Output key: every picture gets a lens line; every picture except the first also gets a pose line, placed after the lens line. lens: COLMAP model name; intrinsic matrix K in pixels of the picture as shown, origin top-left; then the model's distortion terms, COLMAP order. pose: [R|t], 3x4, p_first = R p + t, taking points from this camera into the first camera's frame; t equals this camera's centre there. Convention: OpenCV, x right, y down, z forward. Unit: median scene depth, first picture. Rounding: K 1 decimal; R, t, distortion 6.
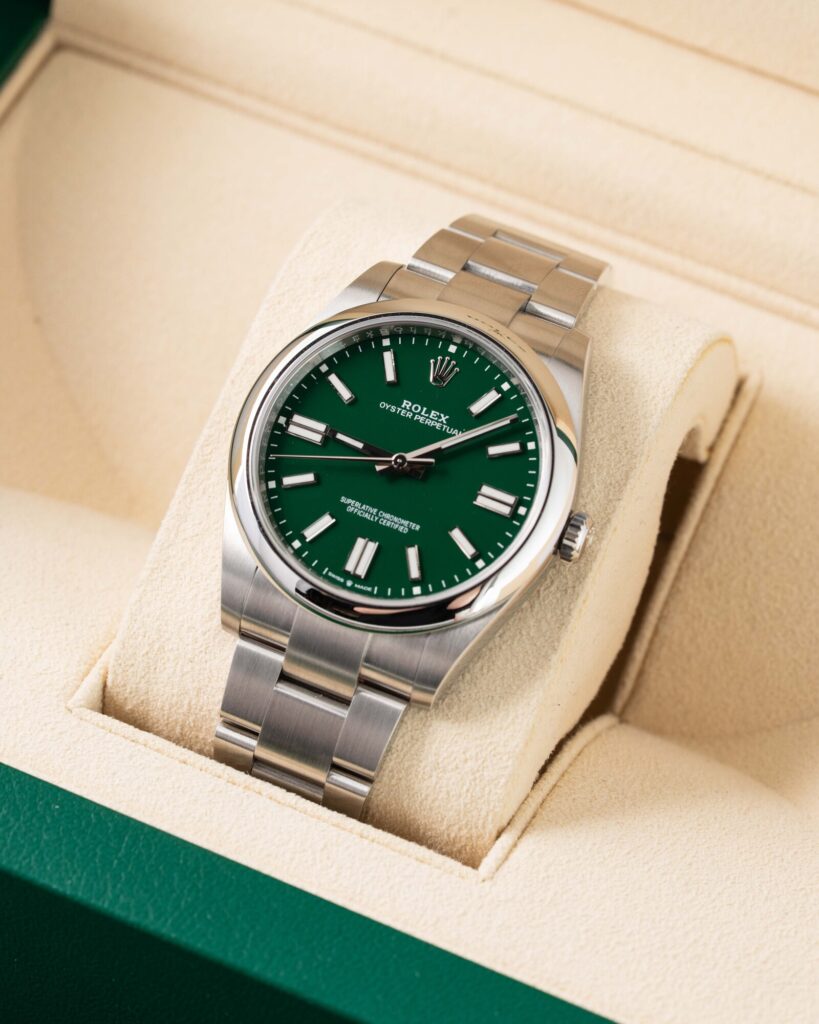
lens RADIAL K [[4881.3, 0, 409.5], [0, 4881.3, 512.0], [0, 0, 1]] dist [0.083960, -2.990448]
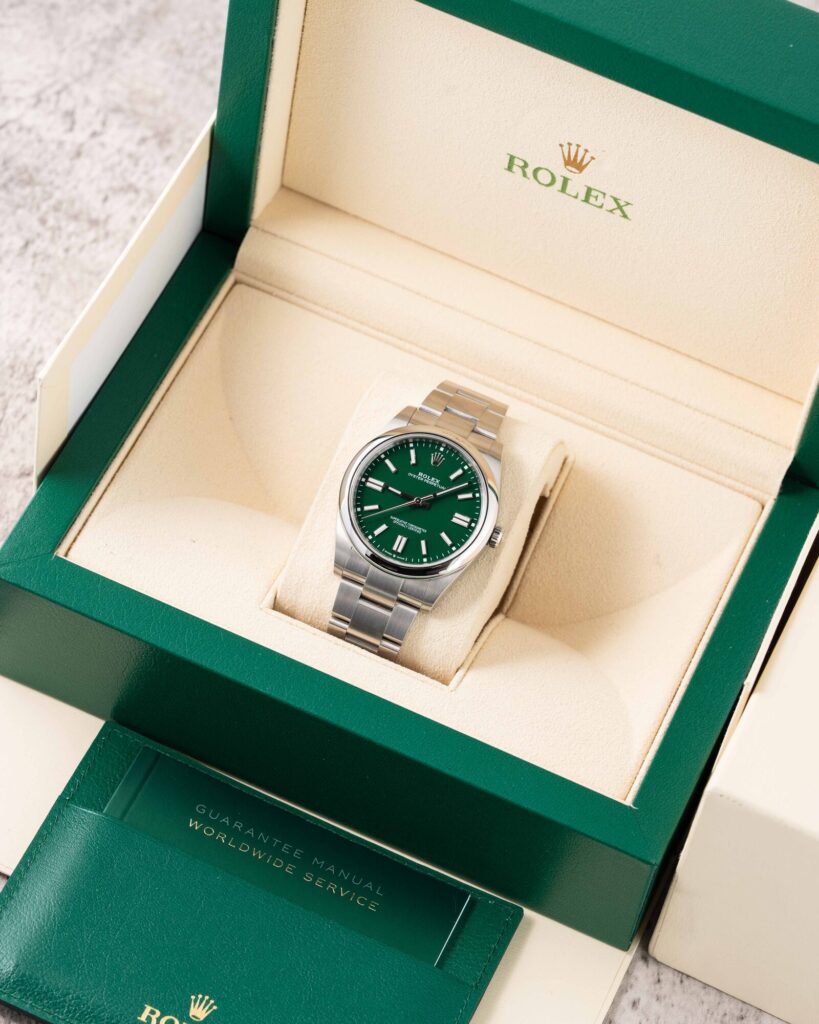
lens RADIAL K [[4881.3, 0, 409.5], [0, 4881.3, 512.0], [0, 0, 1]] dist [0.083960, -2.990448]
pose [[0.995734, 0.023512, 0.089222, -0.200856], [-0.027996, 0.998390, 0.049342, -0.113125], [-0.087918, -0.051629, 0.994789, -1.183682]]
